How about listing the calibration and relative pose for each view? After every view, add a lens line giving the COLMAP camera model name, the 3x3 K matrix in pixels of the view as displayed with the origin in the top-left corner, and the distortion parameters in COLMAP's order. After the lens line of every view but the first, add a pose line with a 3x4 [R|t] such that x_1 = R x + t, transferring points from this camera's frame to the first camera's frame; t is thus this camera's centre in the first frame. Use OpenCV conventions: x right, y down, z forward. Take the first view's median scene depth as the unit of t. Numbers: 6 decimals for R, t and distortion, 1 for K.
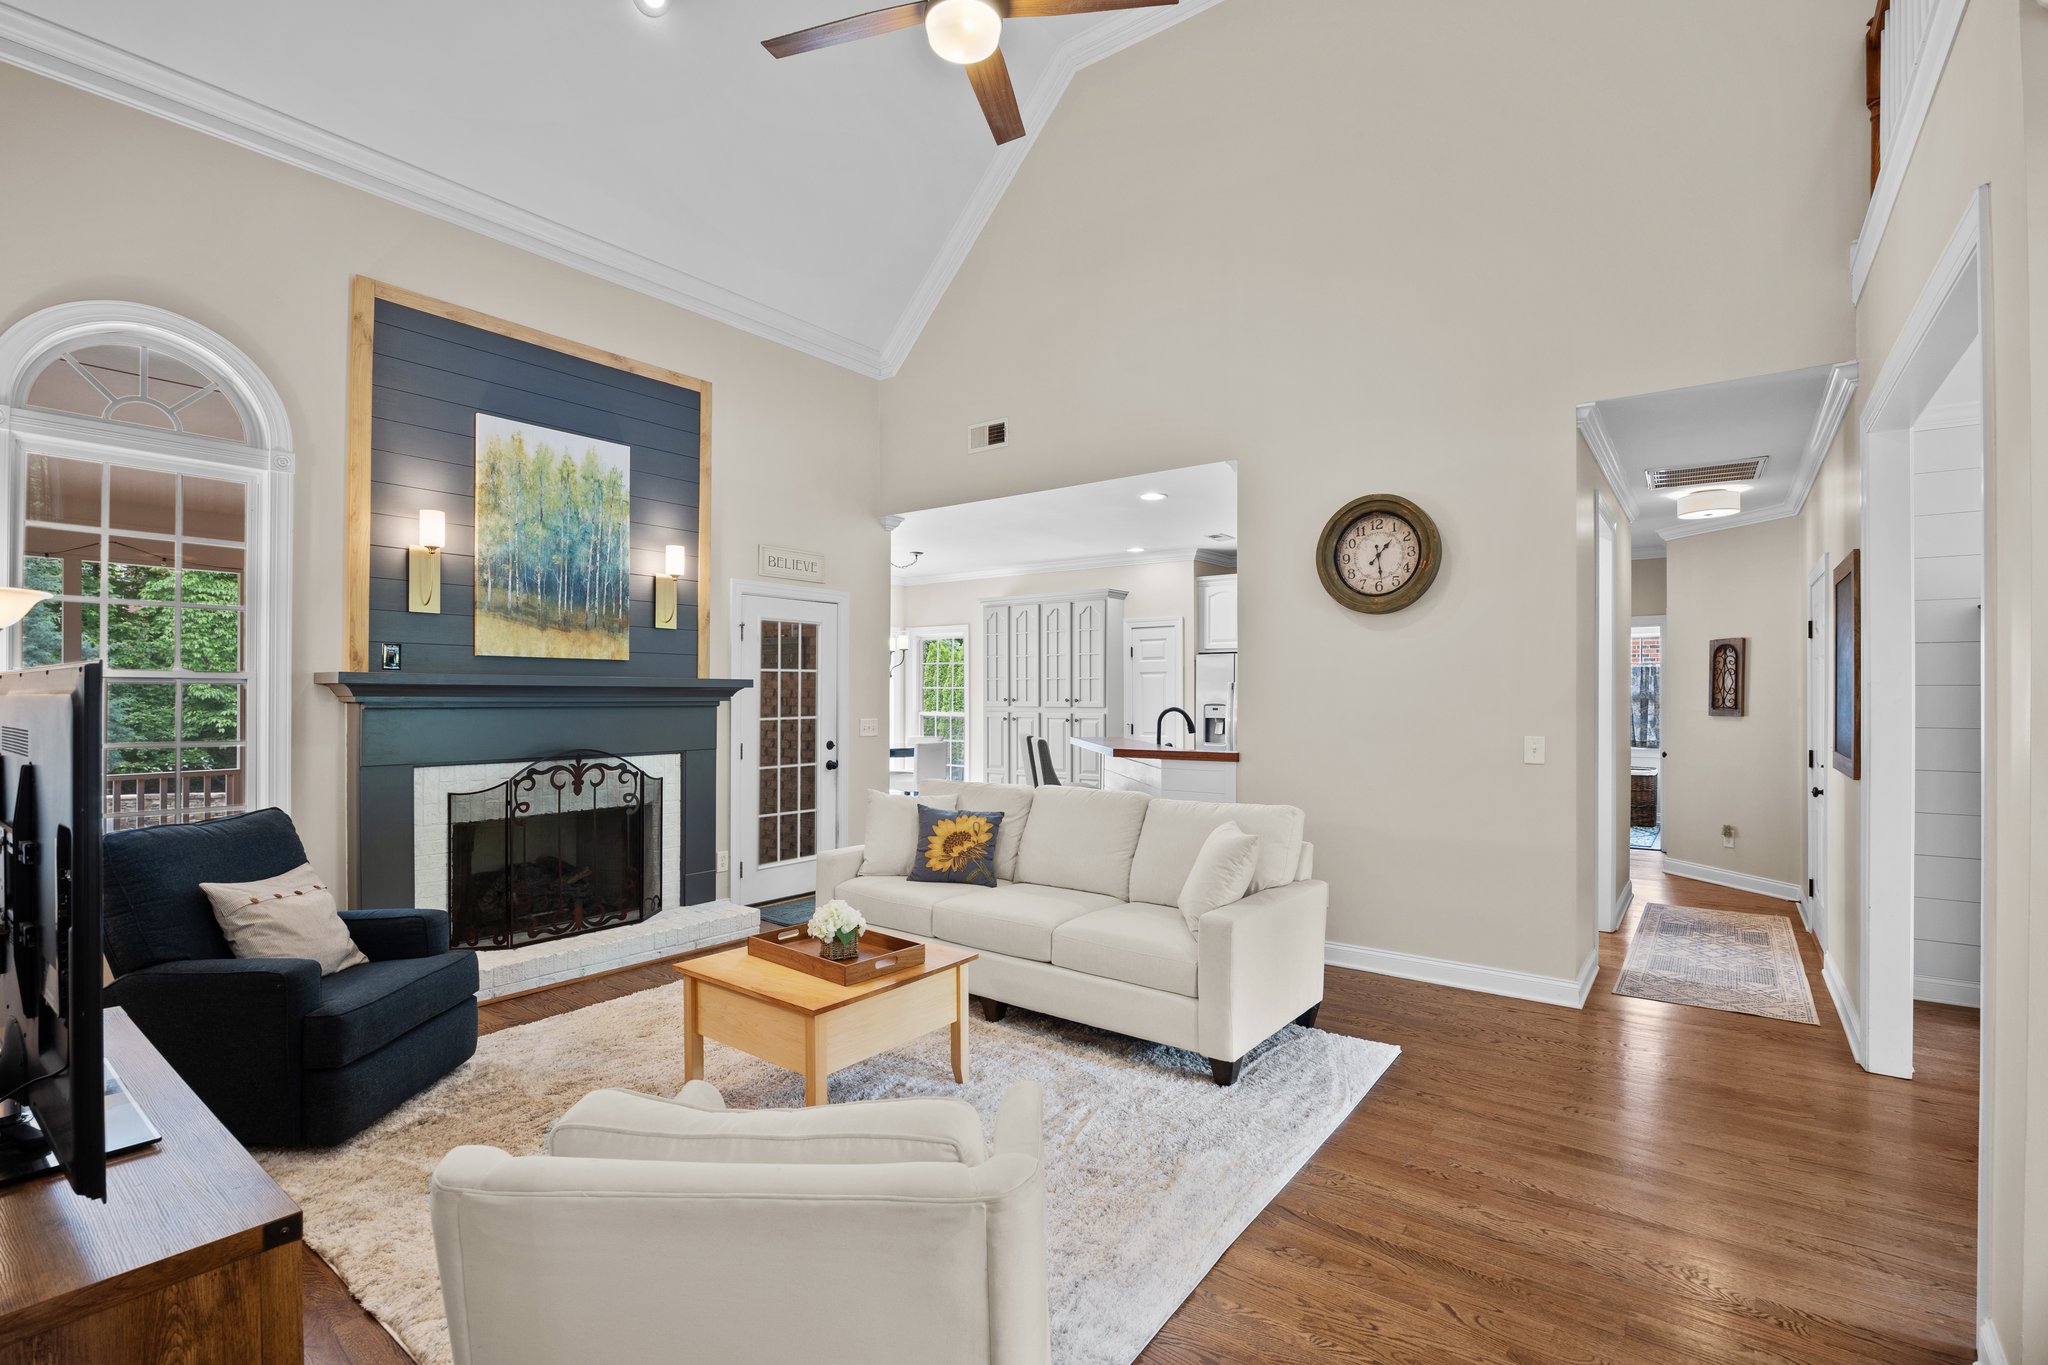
lens RADIAL K [[925.1, 0, 1030.2], [0, 925.1, 697.4], [0, 0, 1]] dist [-0.019517, 0.001803]
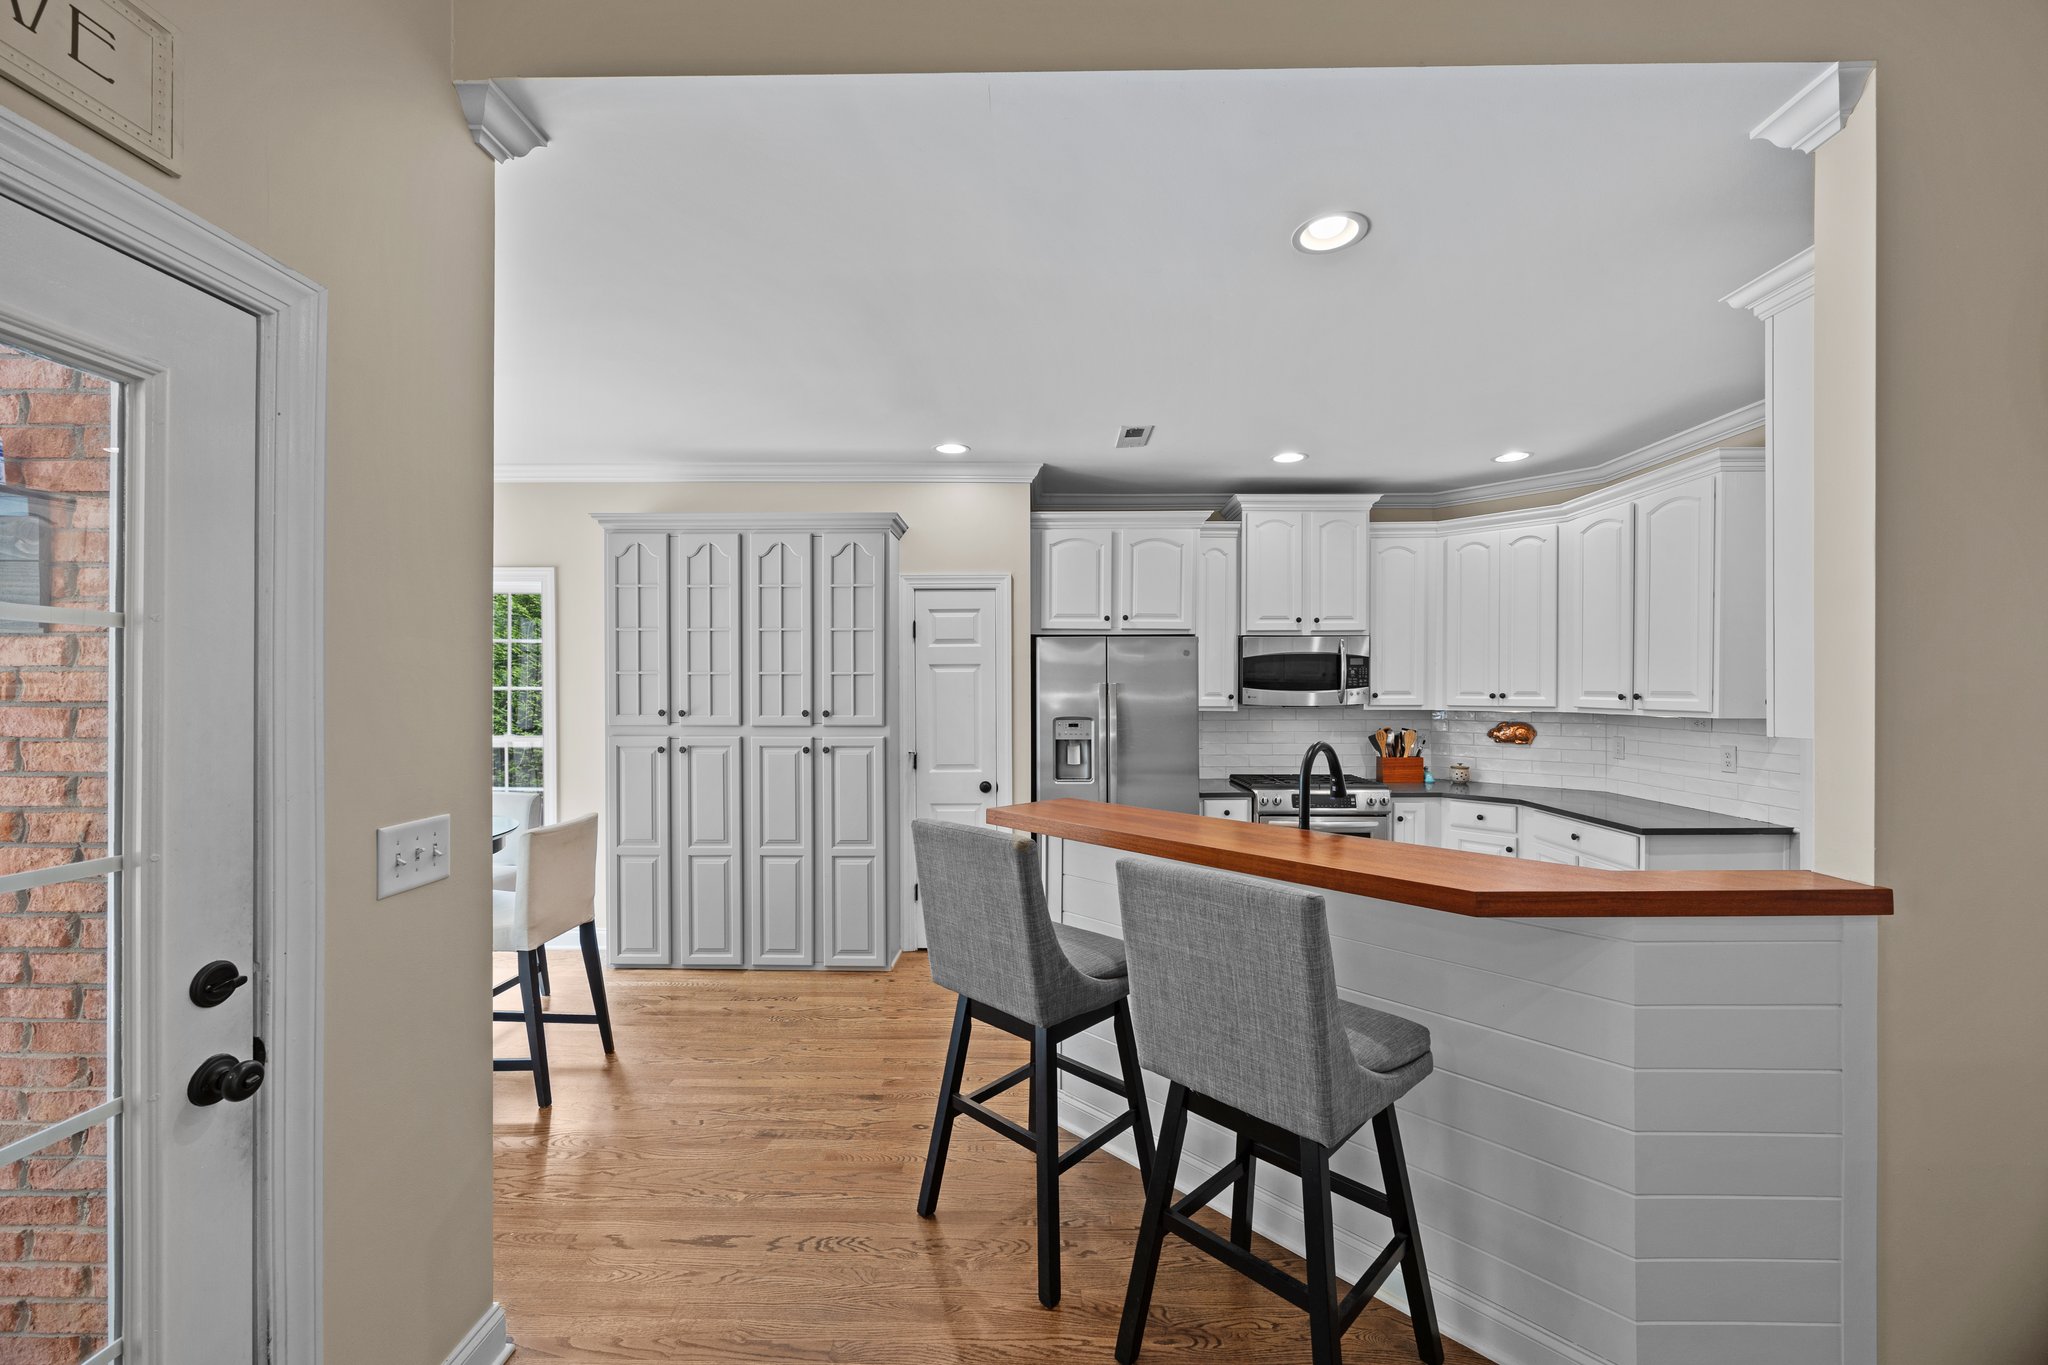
lens RADIAL K [[784.0, 0, 1023.2], [0, 784.0, 690.4], [0, 0, 1]] dist [-0.004995, 0.000398]
pose [[0.811561, -0.002568, 0.584263, -0.222111], [0.004318, 0.999989, -0.001602, -0.016730], [-0.584252, 0.003823, 0.811563, 0.976527]]
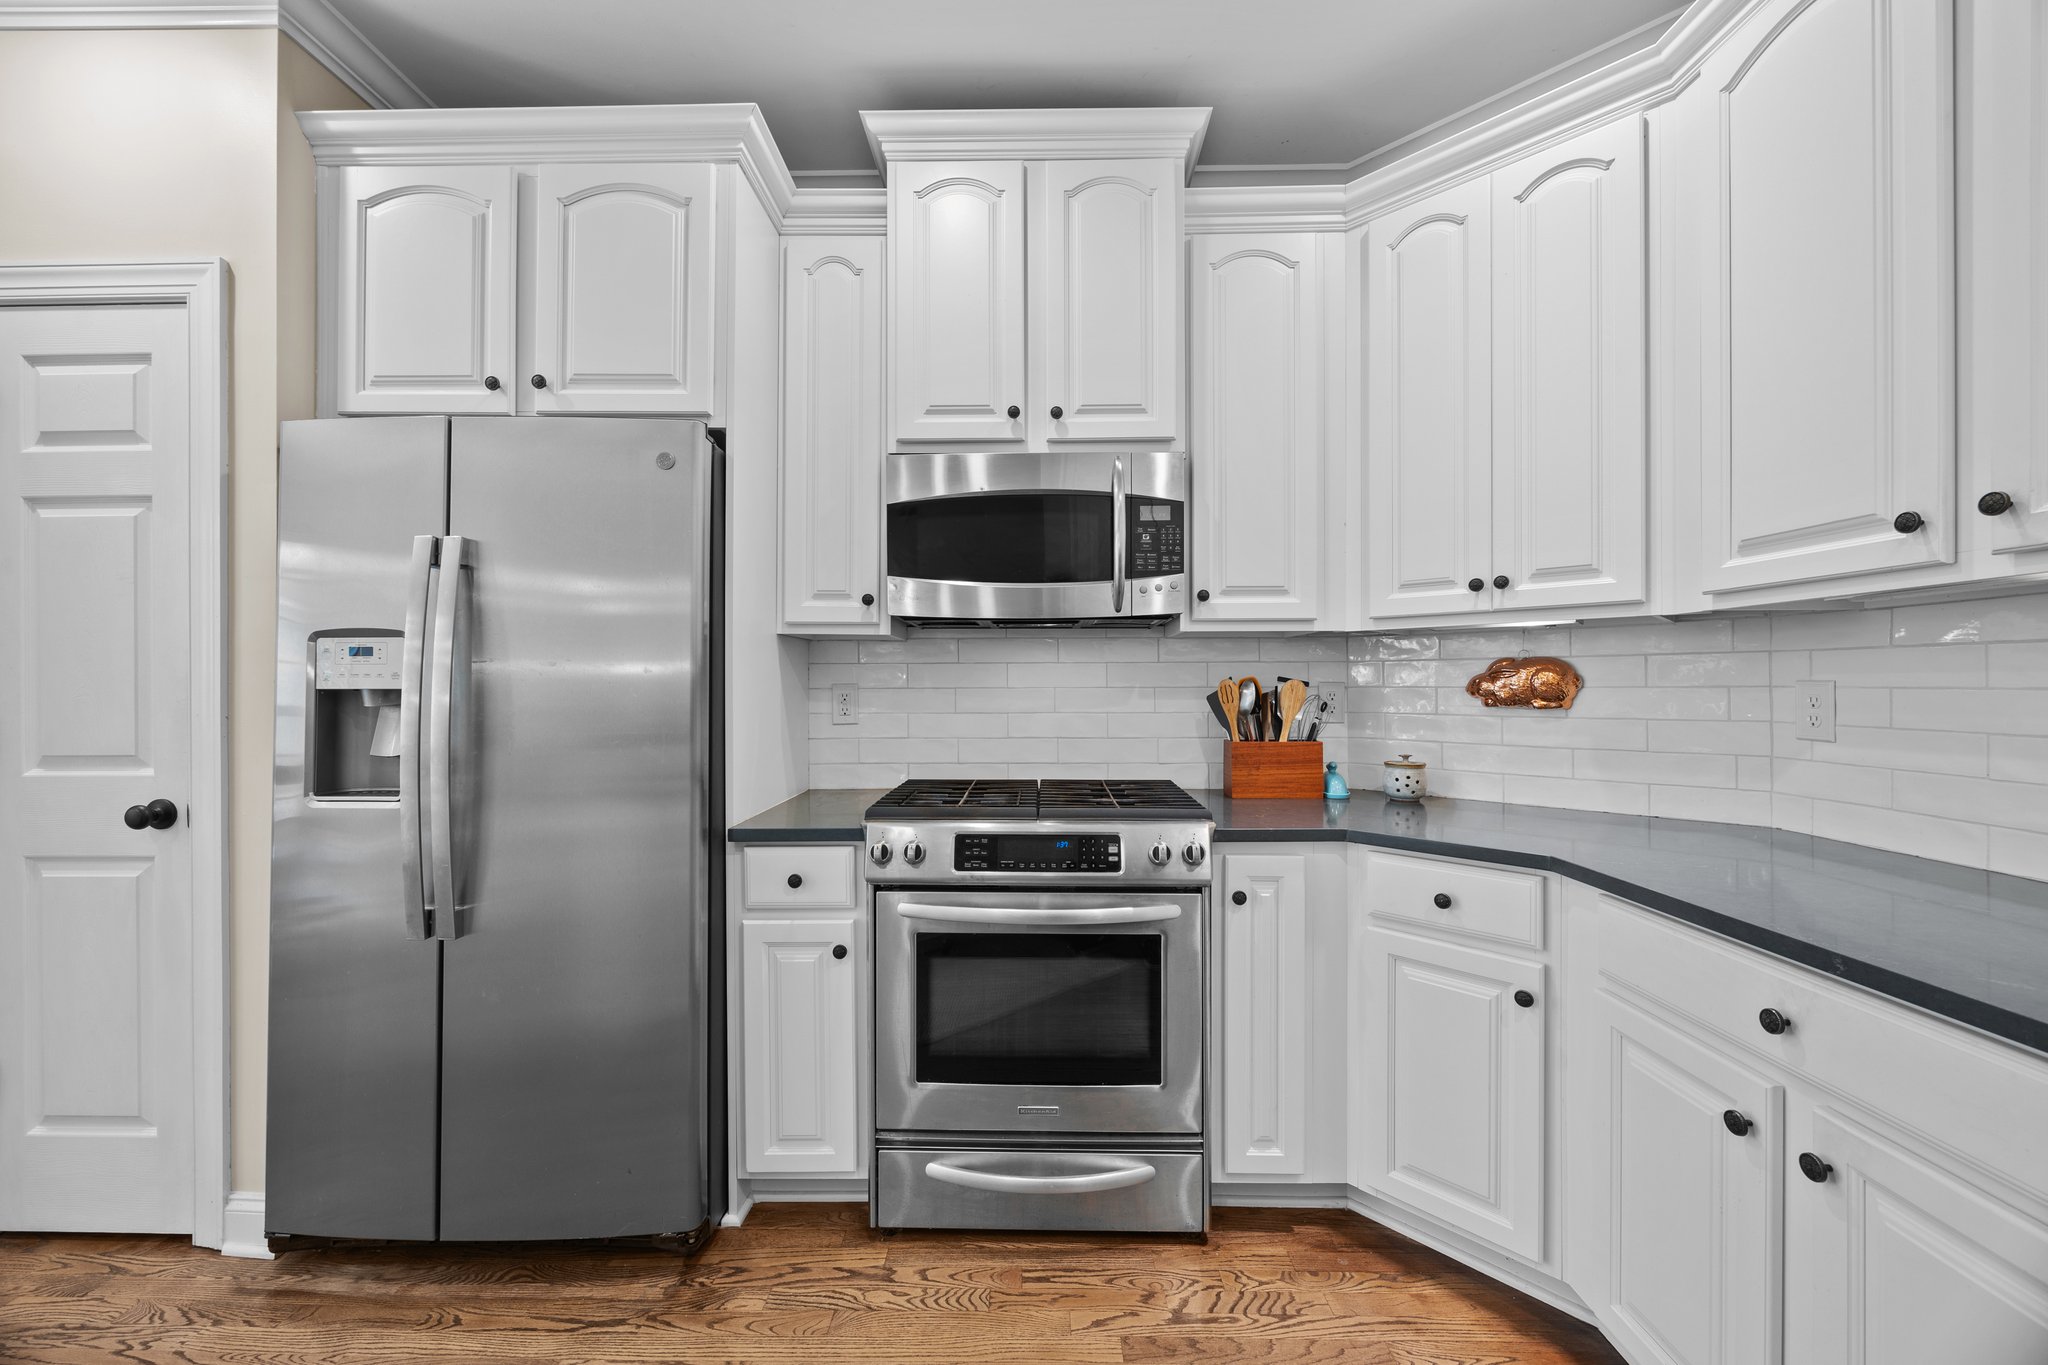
lens RADIAL K [[784.0, 0, 1018.7], [0, 784.0, 679.3], [0, 0, 1]] dist [-0.004995, 0.000398]
pose [[0.811469, 0.003874, 0.584383, 0.362027], [0.004490, 0.999907, -0.012864, 0.037615], [-0.584378, 0.013063, 0.811376, 1.223628]]
